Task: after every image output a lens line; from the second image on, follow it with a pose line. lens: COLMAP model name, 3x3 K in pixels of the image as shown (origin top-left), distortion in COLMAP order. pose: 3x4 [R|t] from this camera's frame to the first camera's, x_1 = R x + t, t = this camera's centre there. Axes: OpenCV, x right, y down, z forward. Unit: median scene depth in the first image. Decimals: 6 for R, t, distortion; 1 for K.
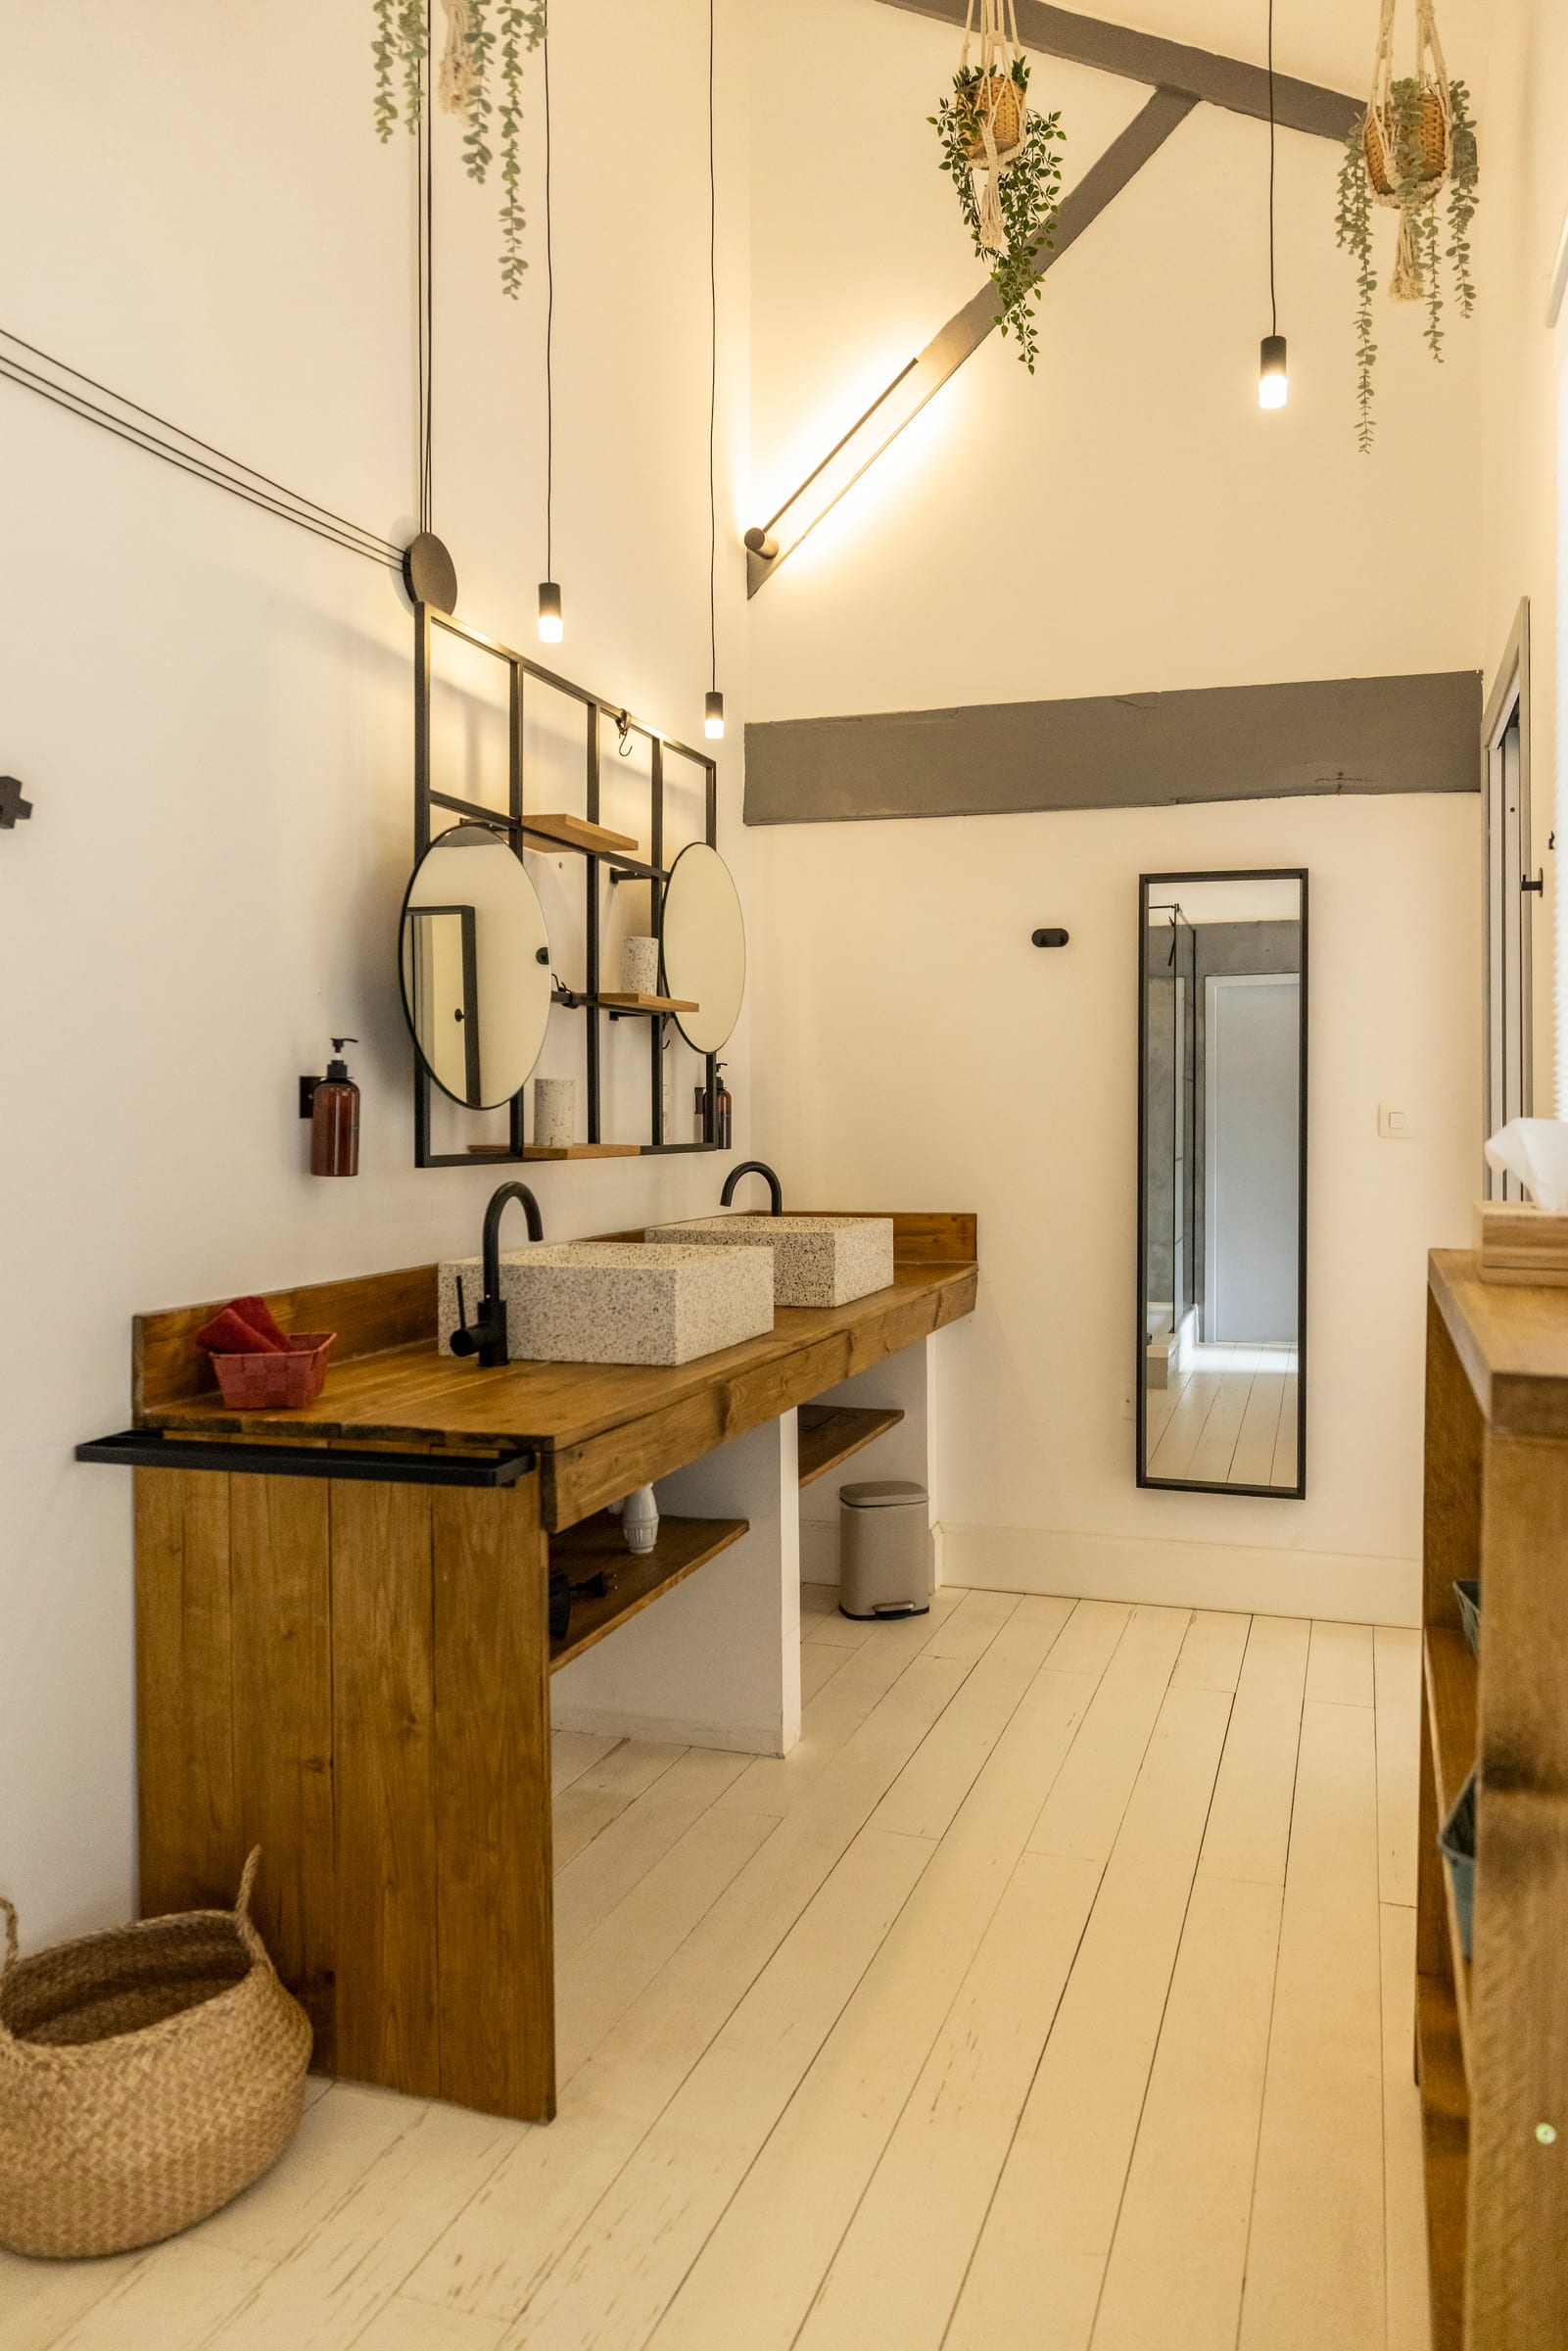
lens RADIAL K [[1668.4, 0, 784.0], [0, 1668.4, 1175.5], [0, 0, 1]] dist [0.007319, 0.001569]
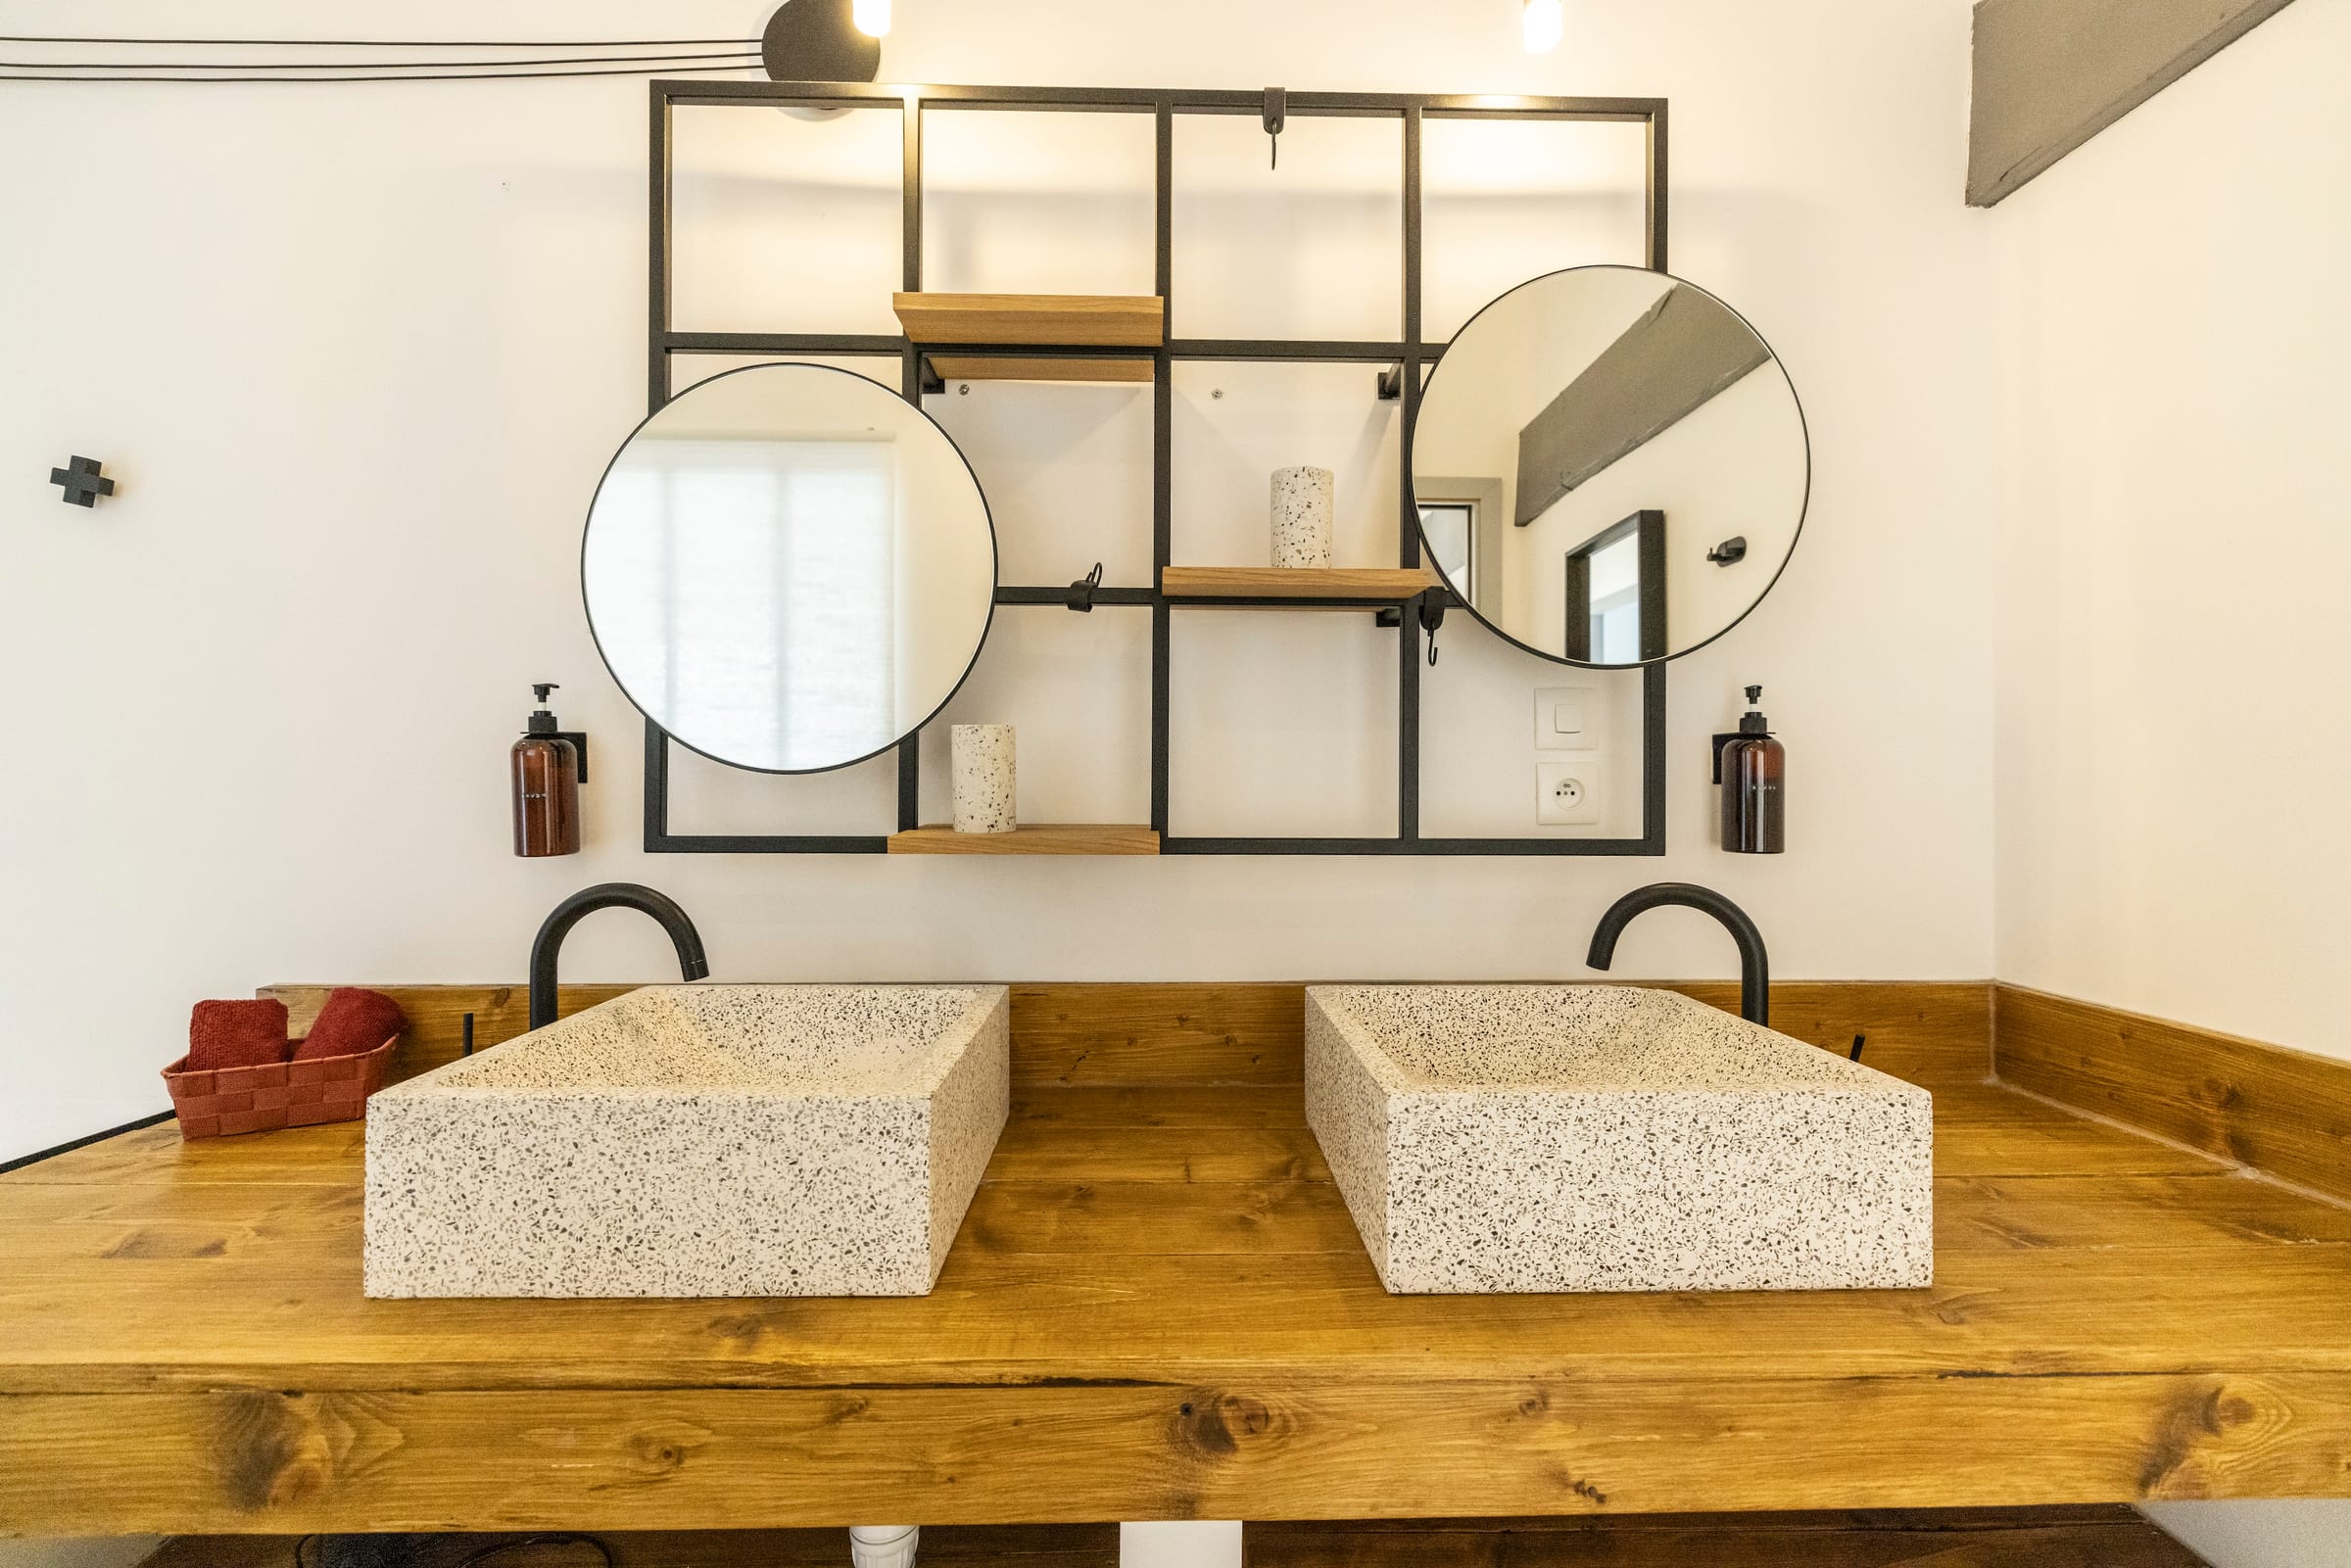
lens RADIAL K [[1152.0, 0, 1176.2], [0, 1152.0, 784.1], [0, 0, 1]] dist [-0.012671, -0.000199]
pose [[0.340174, 0.016656, -0.940215, 0.246387], [-0.040310, 0.999182, 0.003116, -0.033329], [0.939498, 0.036840, 0.340567, 0.760408]]
